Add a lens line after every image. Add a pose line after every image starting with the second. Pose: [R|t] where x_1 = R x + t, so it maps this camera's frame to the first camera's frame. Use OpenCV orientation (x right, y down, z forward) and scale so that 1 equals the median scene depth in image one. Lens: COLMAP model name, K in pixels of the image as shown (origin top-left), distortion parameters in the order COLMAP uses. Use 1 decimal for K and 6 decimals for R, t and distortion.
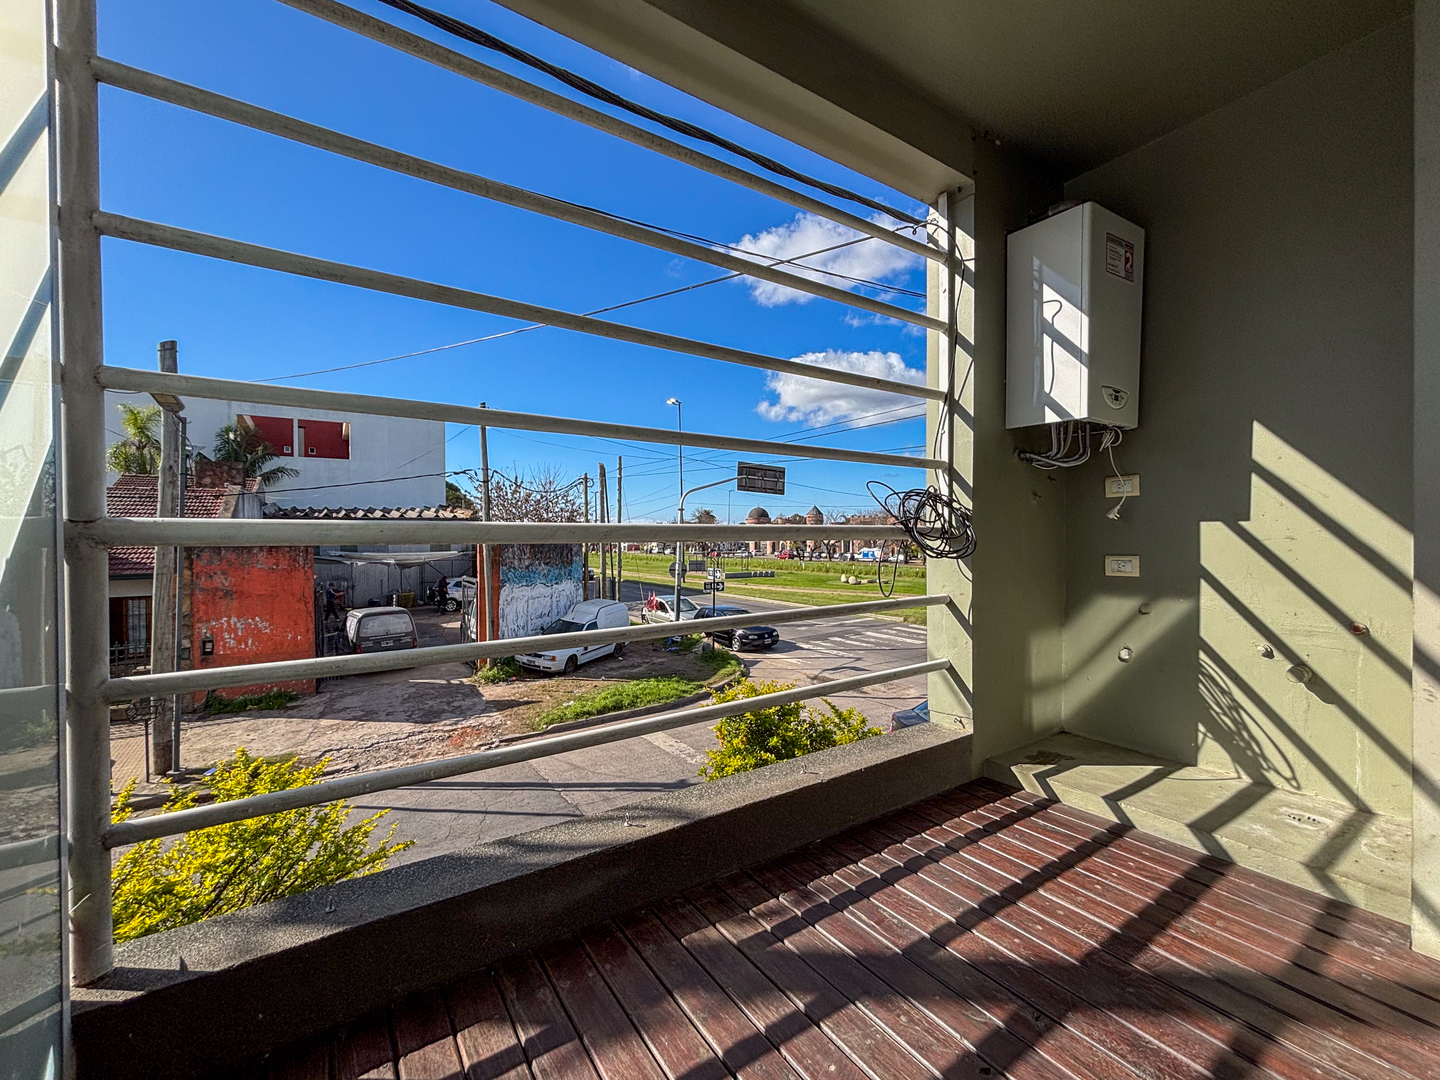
lens RADIAL K [[590.3, 0, 714.1], [0, 590.3, 550.9], [0, 0, 1]] dist [0.002563, -0.000141]
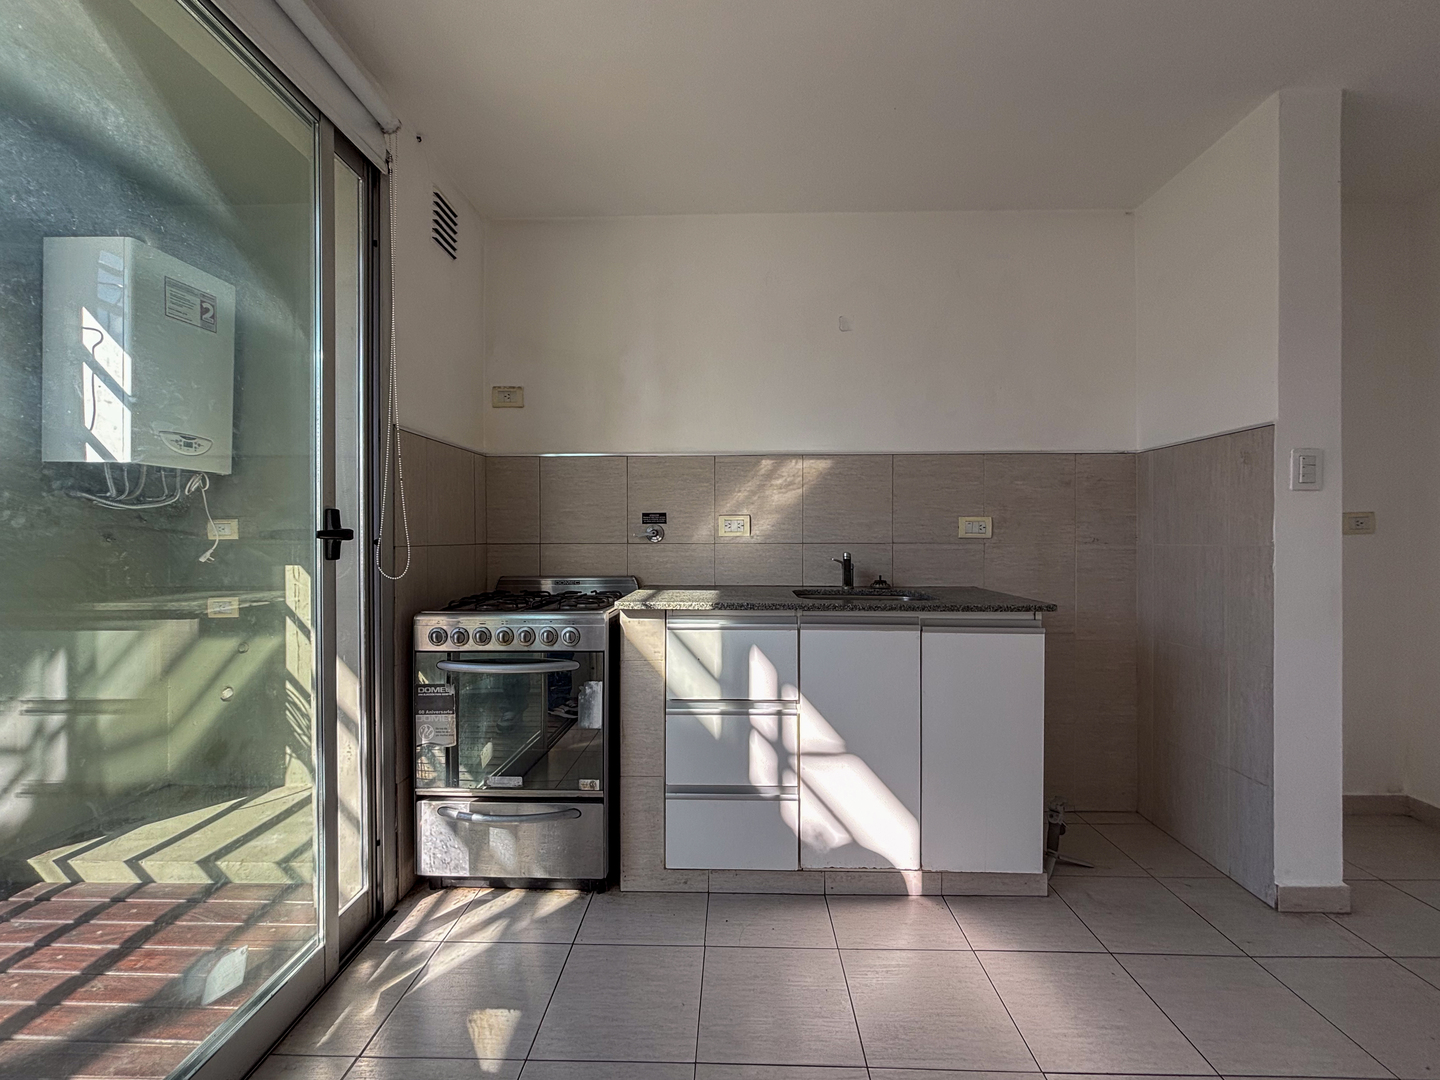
lens RADIAL K [[590.3, 0, 723.6], [0, 590.3, 546.1], [0, 0, 1]] dist [0.002563, -0.000141]
pose [[0.586414, -0.009335, 0.809958, 0.406258], [0.017345, 0.999849, -0.001034, -0.070699], [-0.809826, 0.014655, 0.586487, -0.327059]]
